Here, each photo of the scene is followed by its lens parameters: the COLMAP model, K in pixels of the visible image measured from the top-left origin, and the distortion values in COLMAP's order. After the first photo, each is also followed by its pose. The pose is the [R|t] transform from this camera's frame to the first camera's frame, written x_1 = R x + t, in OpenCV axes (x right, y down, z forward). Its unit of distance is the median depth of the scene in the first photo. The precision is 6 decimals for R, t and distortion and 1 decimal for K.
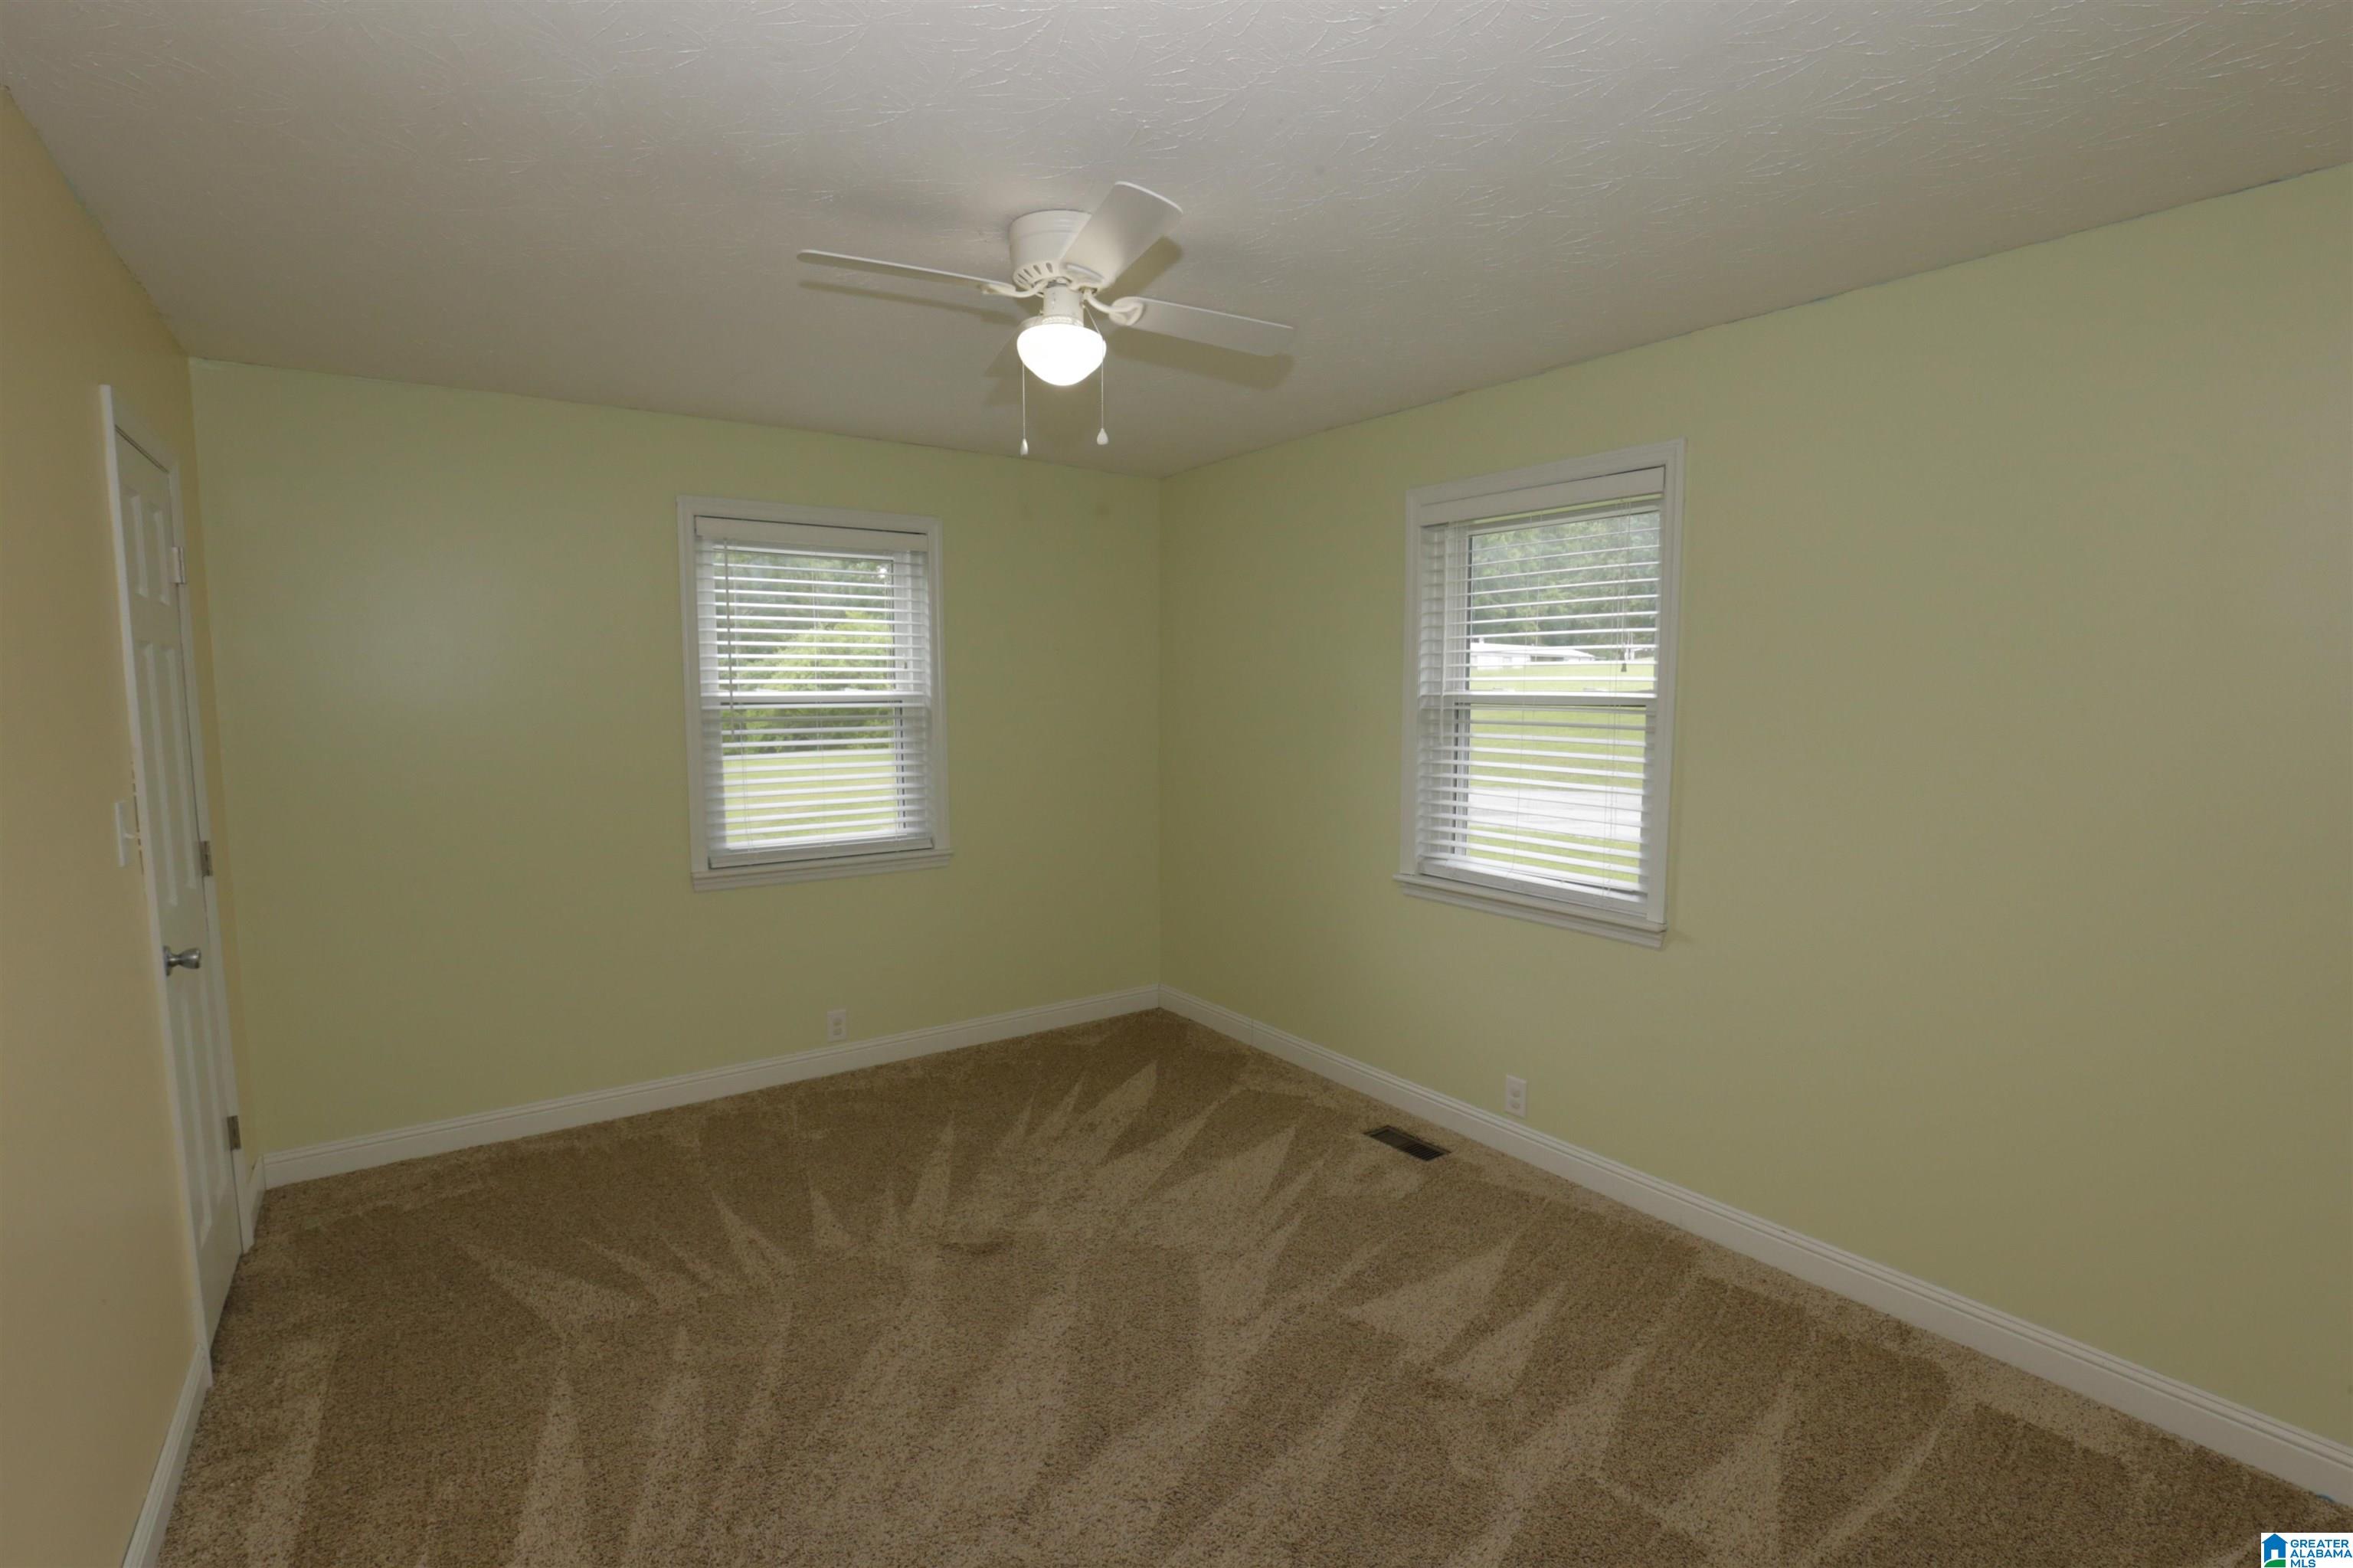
lens RADIAL K [[1083.5, 0, 1154.9], [0, 1083.5, 782.4], [0, 0, 1]] dist [-0.030963, 0.004917]
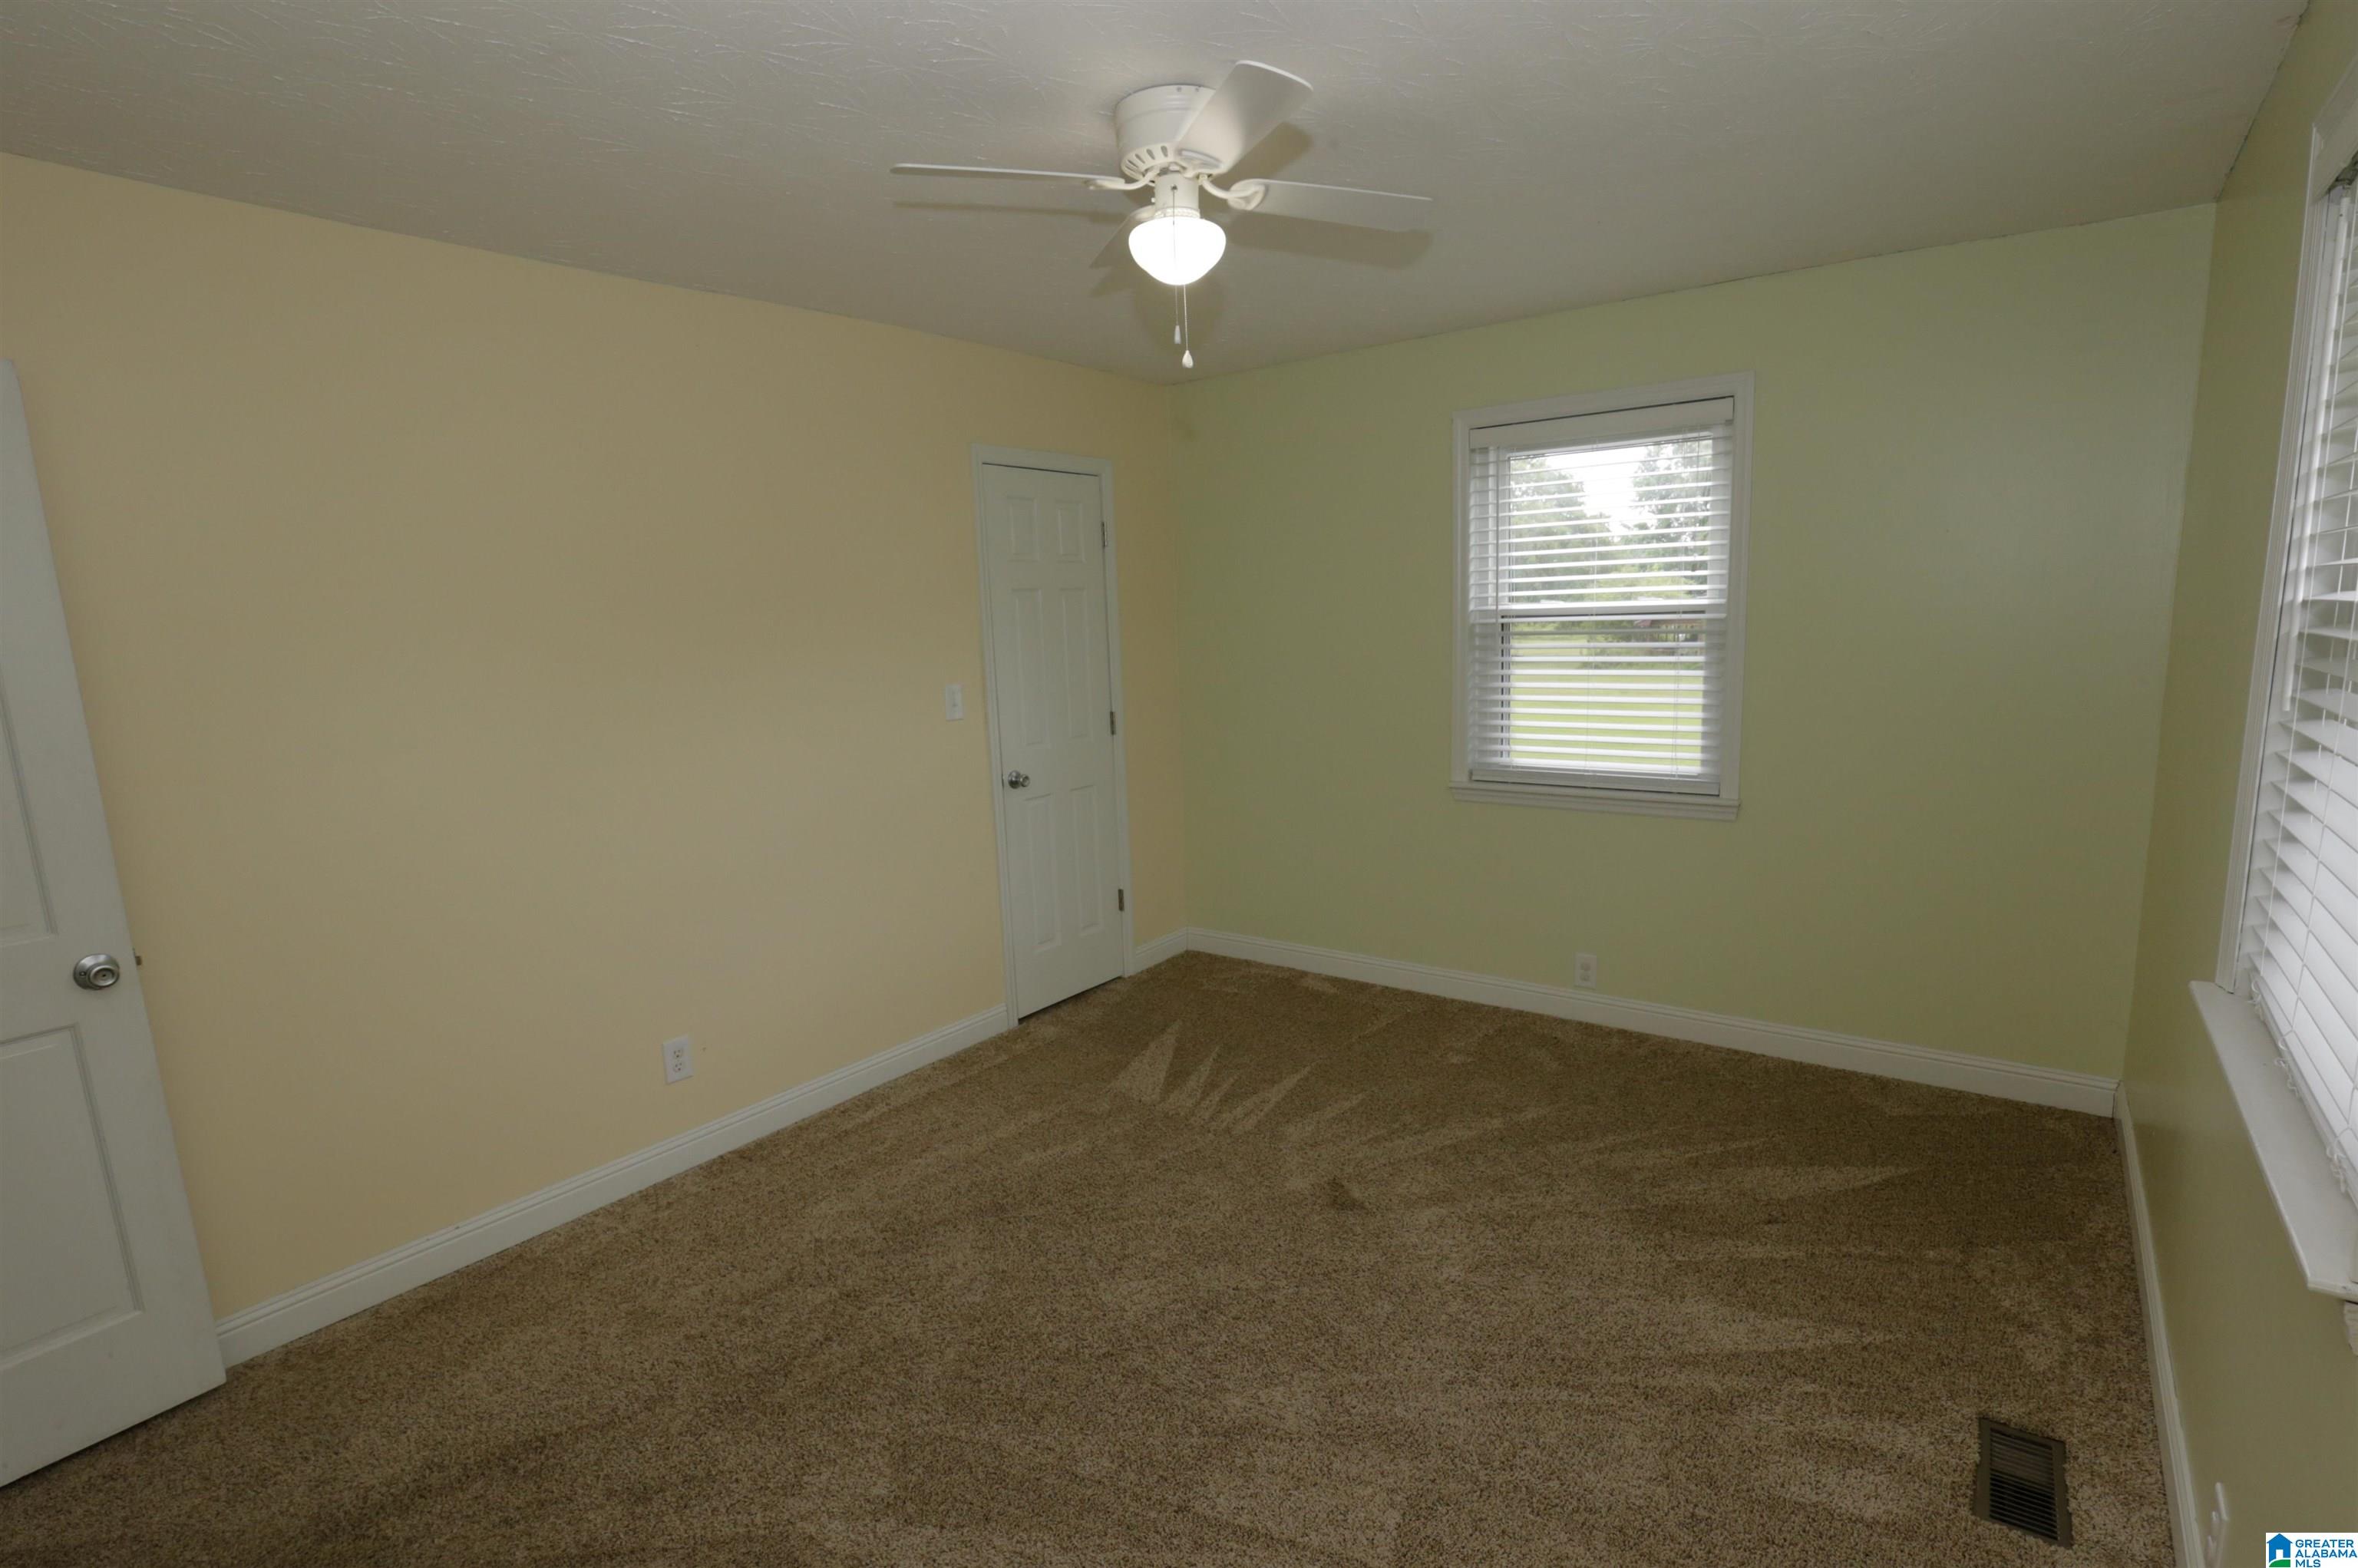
lens RADIAL K [[1085.7, 0, 1156.8], [0, 1085.7, 785.8], [0, 0, 1]] dist [-0.030963, 0.004917]
pose [[0.328613, 0.140306, -0.933985, 0.477416], [-0.049273, 0.990104, 0.131400, -0.036920], [0.943178, 0.002841, 0.332275, 0.400831]]
